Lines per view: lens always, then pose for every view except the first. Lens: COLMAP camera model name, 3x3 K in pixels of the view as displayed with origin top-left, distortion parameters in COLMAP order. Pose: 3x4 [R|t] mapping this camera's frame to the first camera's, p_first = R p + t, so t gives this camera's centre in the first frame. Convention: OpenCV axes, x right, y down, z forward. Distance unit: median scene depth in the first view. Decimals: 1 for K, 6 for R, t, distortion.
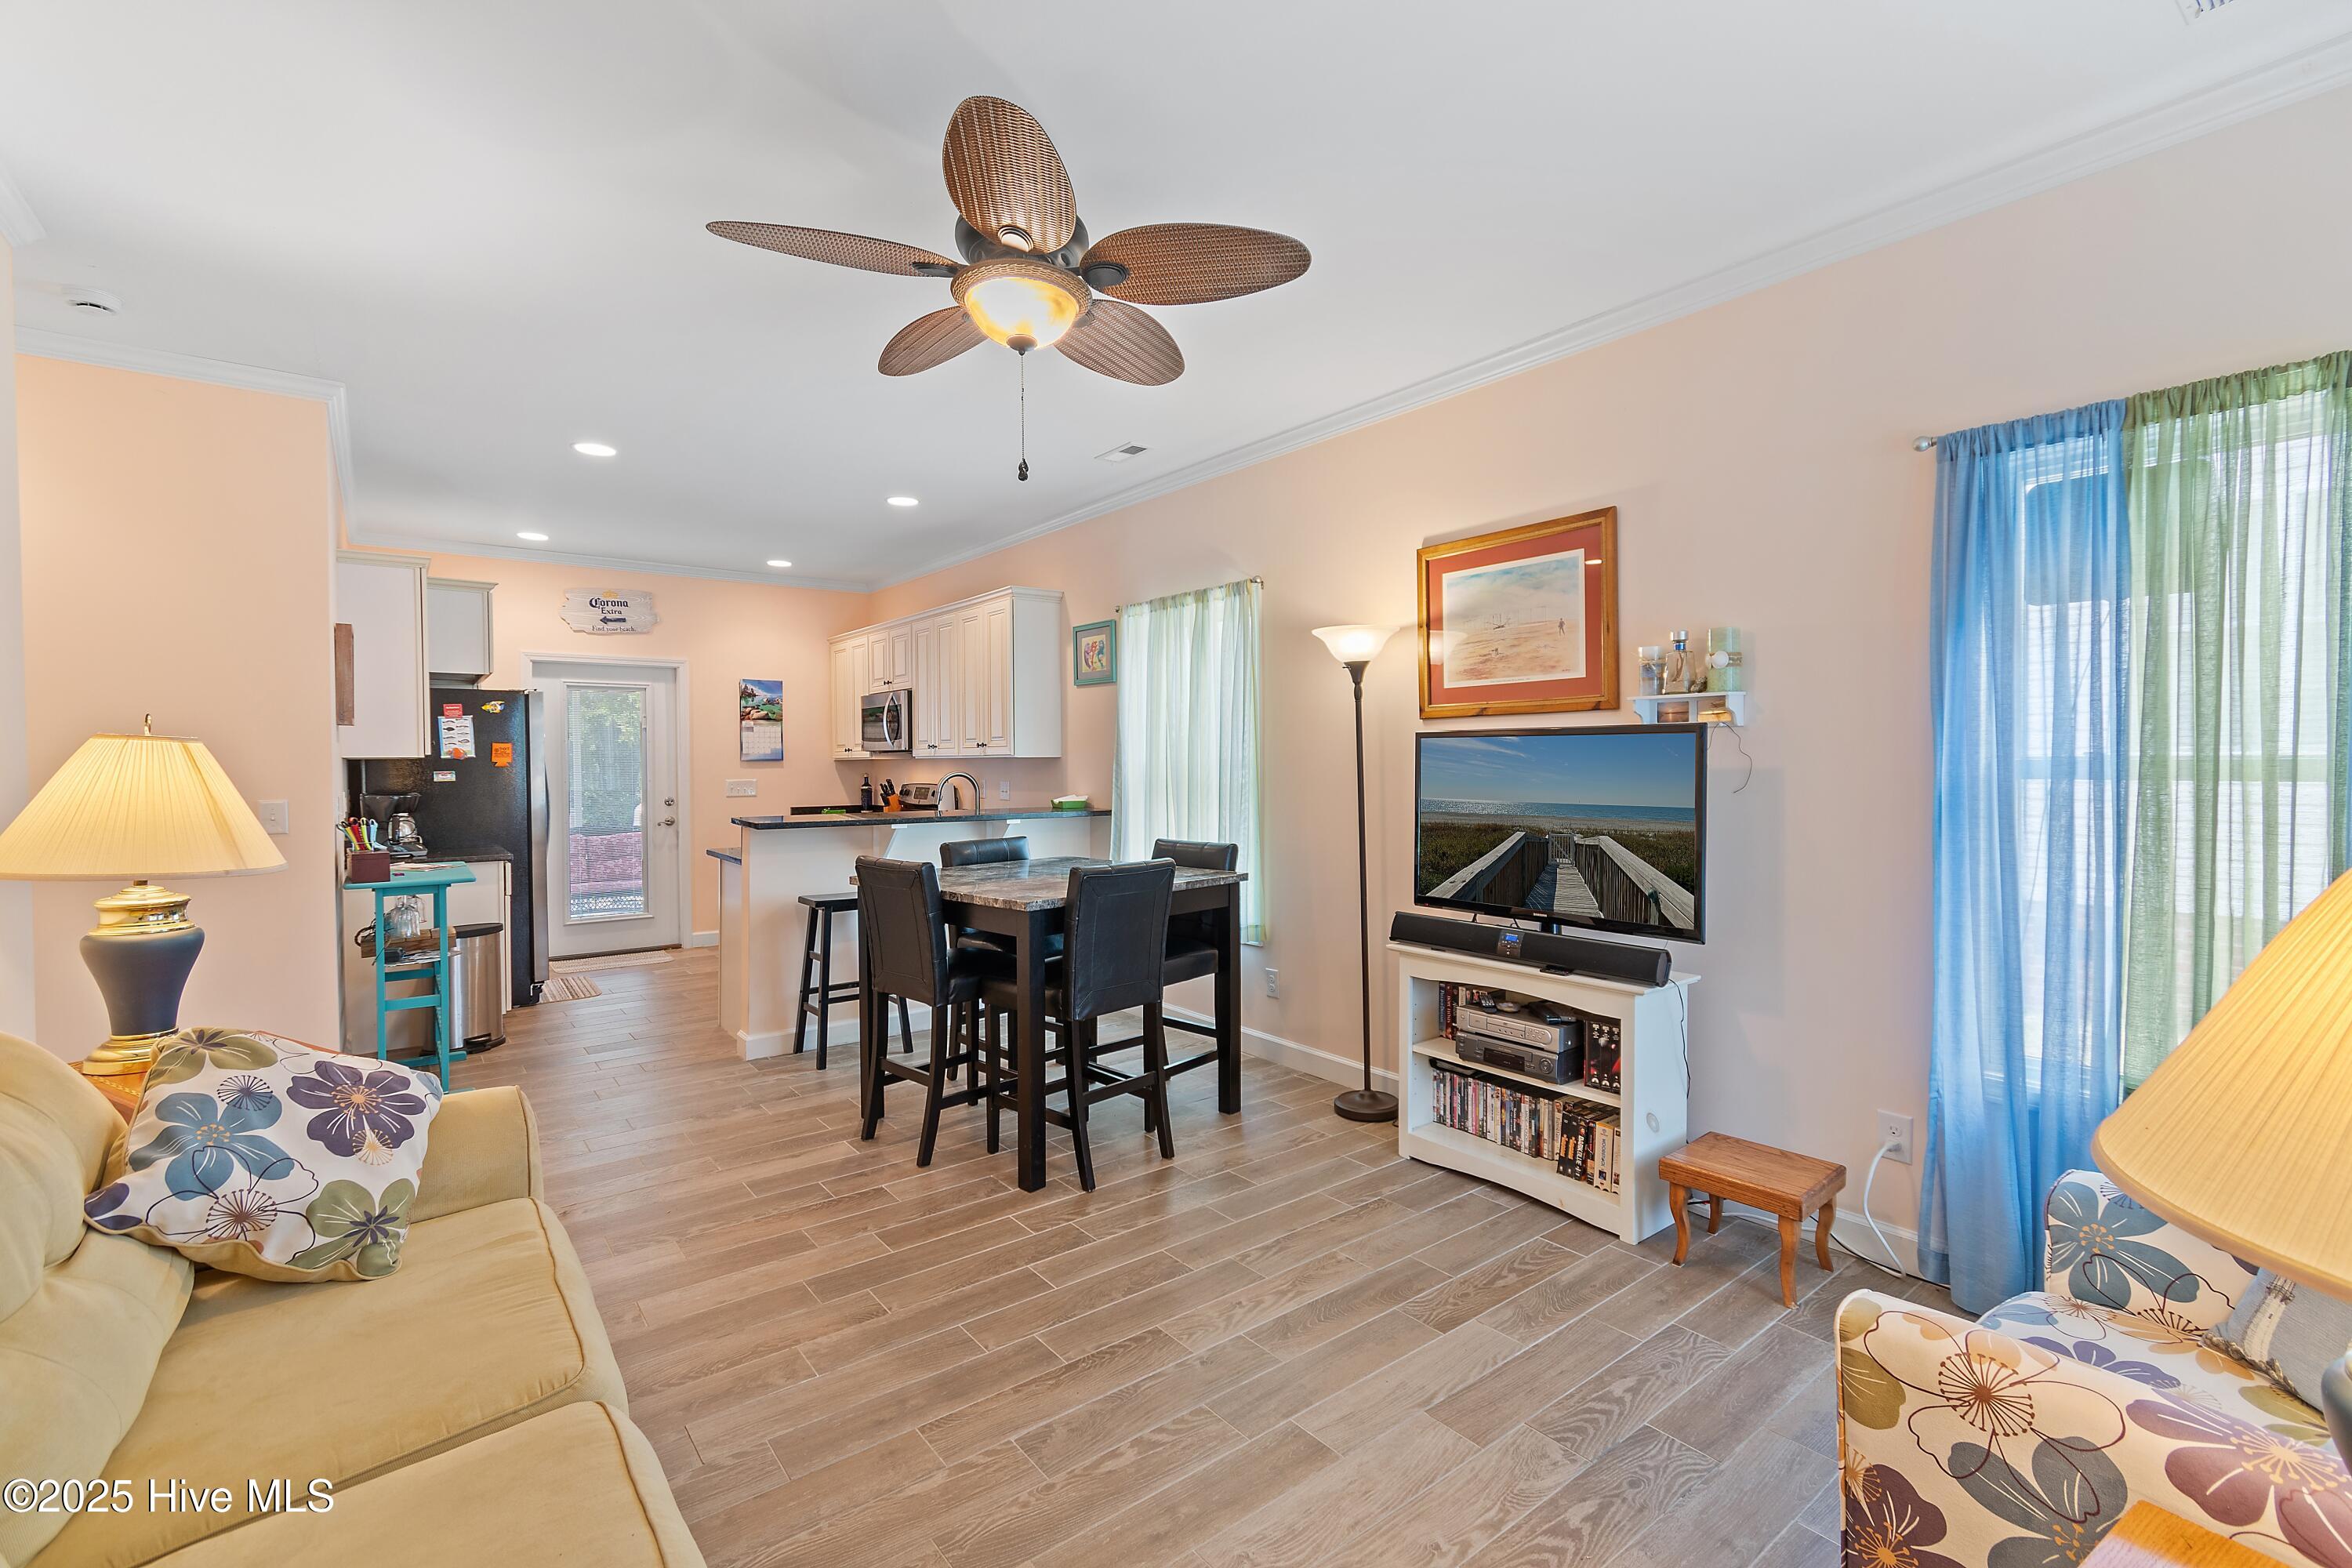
lens RADIAL K [[1039.1, 0, 1186.5], [0, 1039.1, 775.3], [0, 0, 1]] dist [-0.001308, 0.000509]
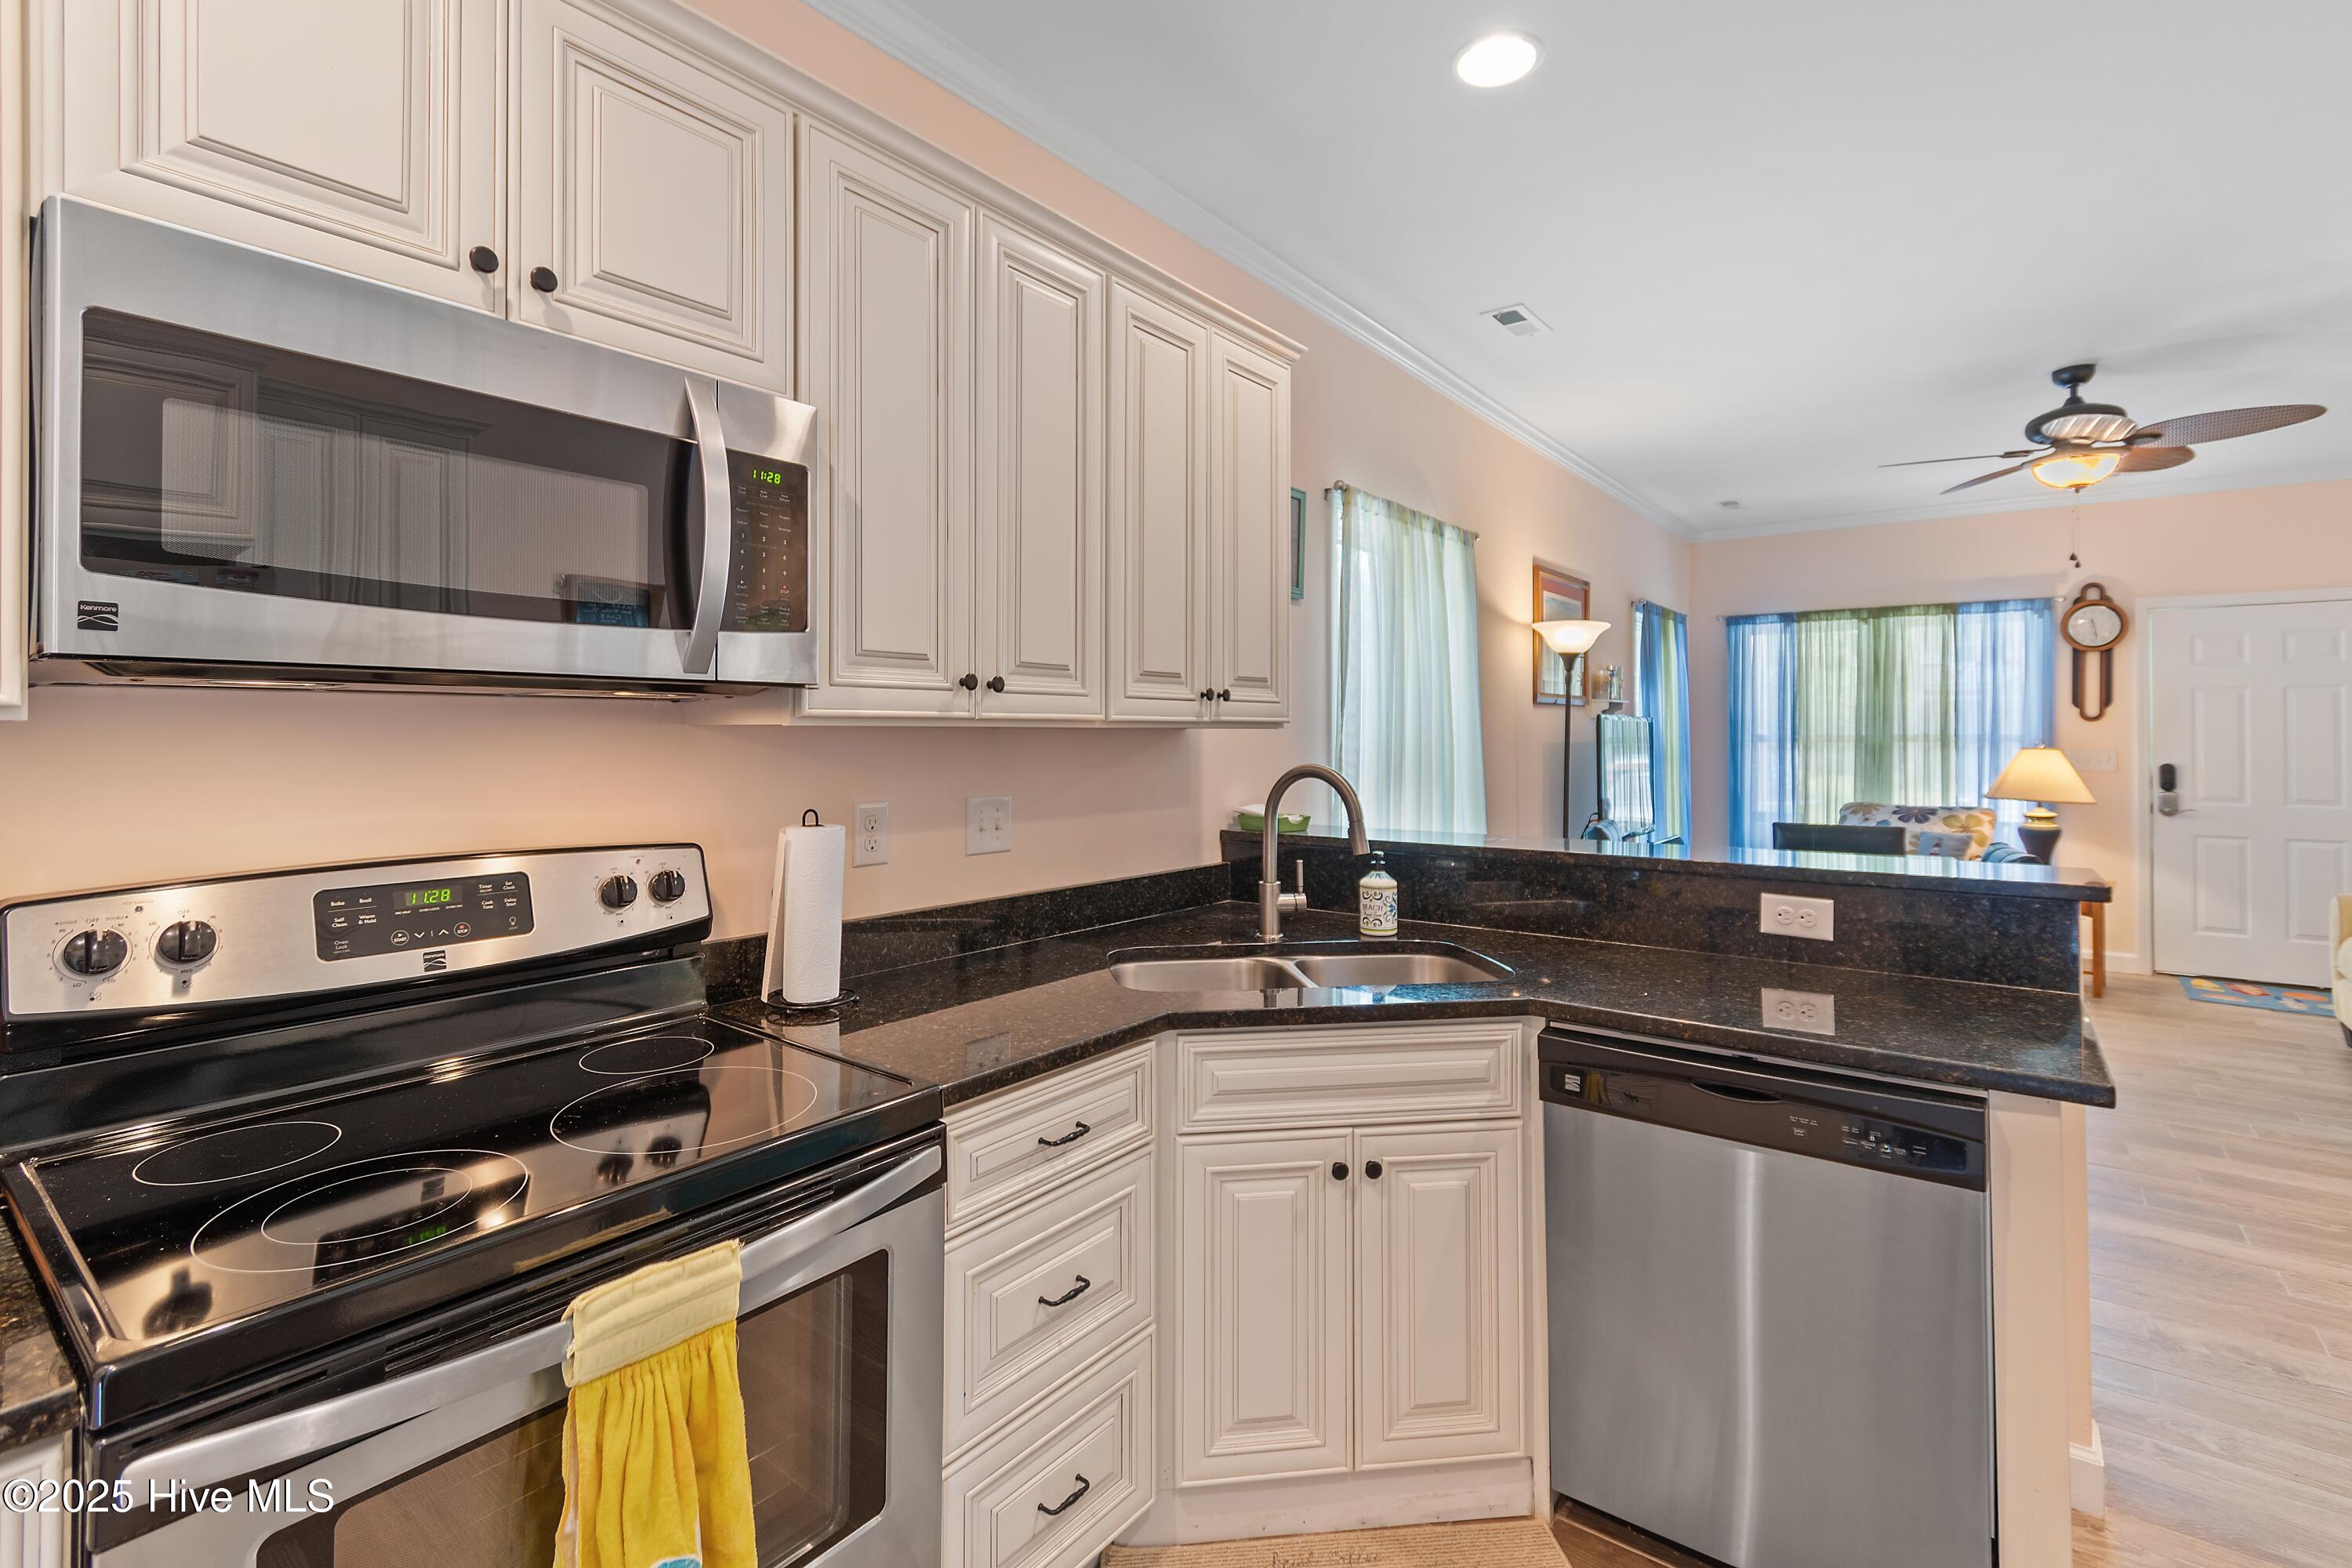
lens RADIAL K [[1039.1, 0, 1192.7], [0, 1039.1, 727.4], [0, 0, 1]] dist [-0.001308, 0.000509]
pose [[-0.249264, 0.011092, 0.968372, -0.615663], [0.013931, 0.999872, -0.007867, -0.015926], [-0.968335, 0.011529, -0.249387, 1.211182]]
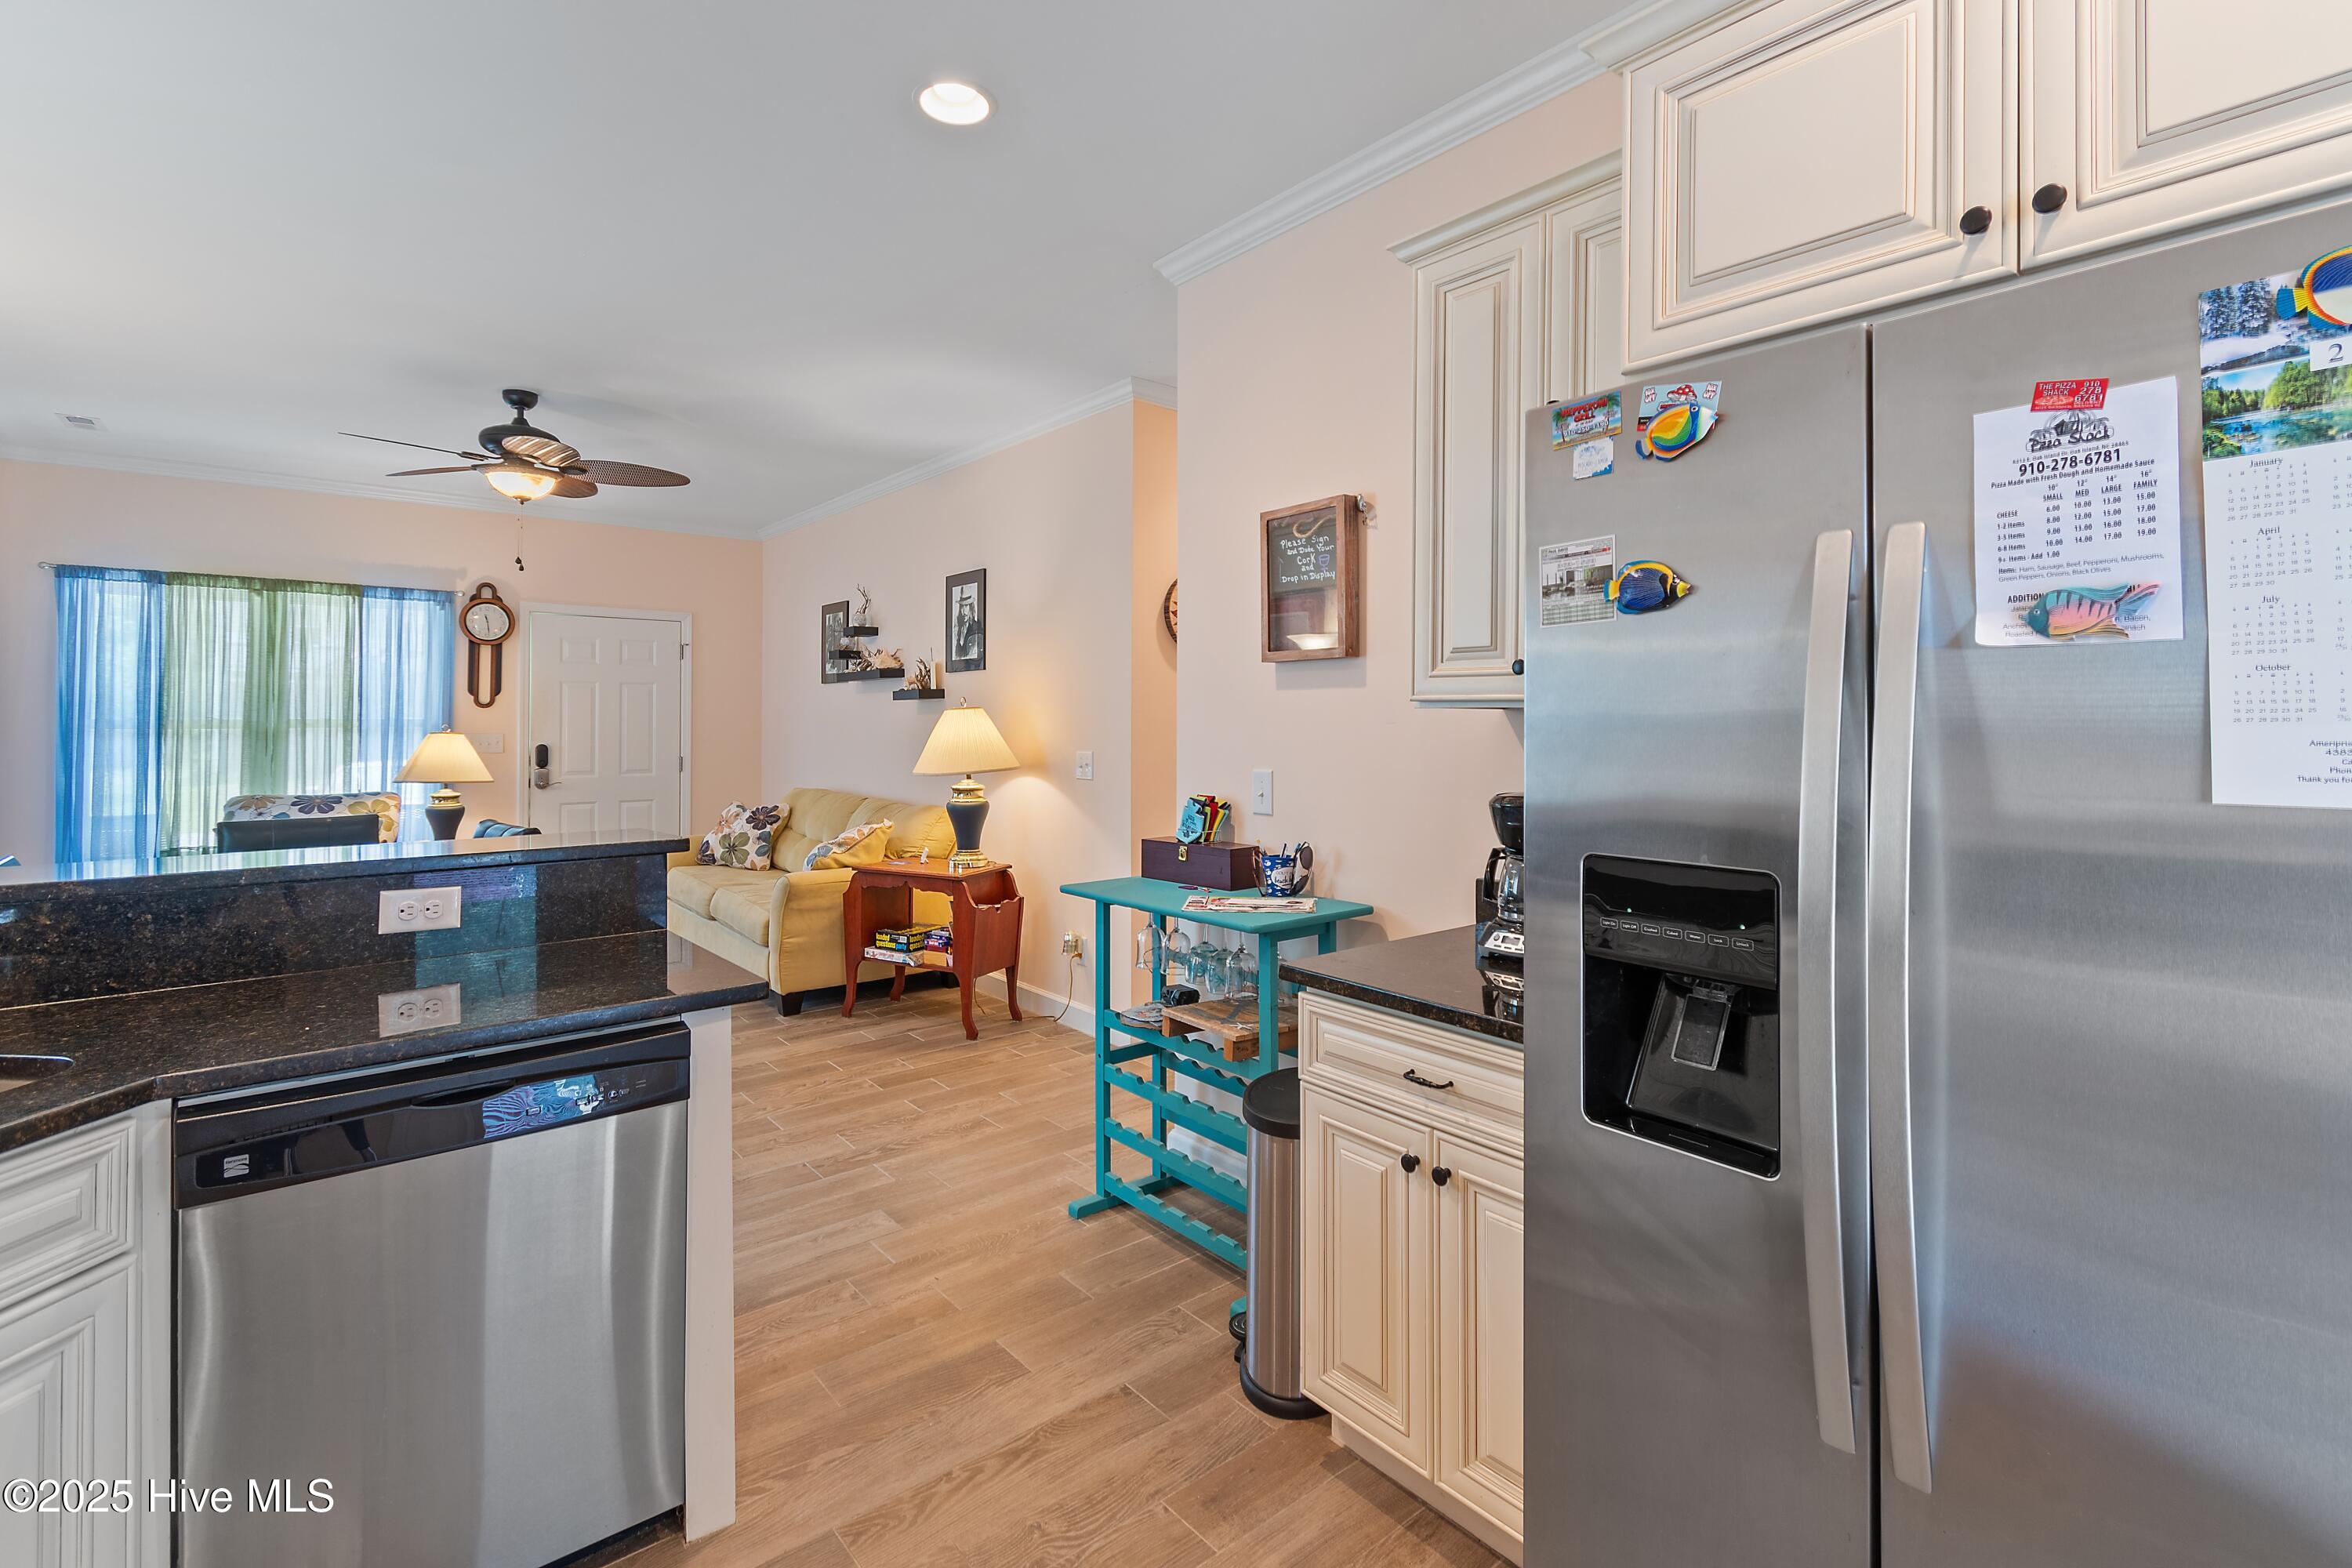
lens RADIAL K [[1039.1, 0, 1168.6], [0, 1039.1, 735.2], [0, 0, 1]] dist [-0.001308, 0.000509]
pose [[-0.999589, 0.004170, -0.028365, -0.554073], [0.003410, 0.999635, 0.026799, -0.015591], [0.028466, 0.026691, -0.999238, 1.264669]]
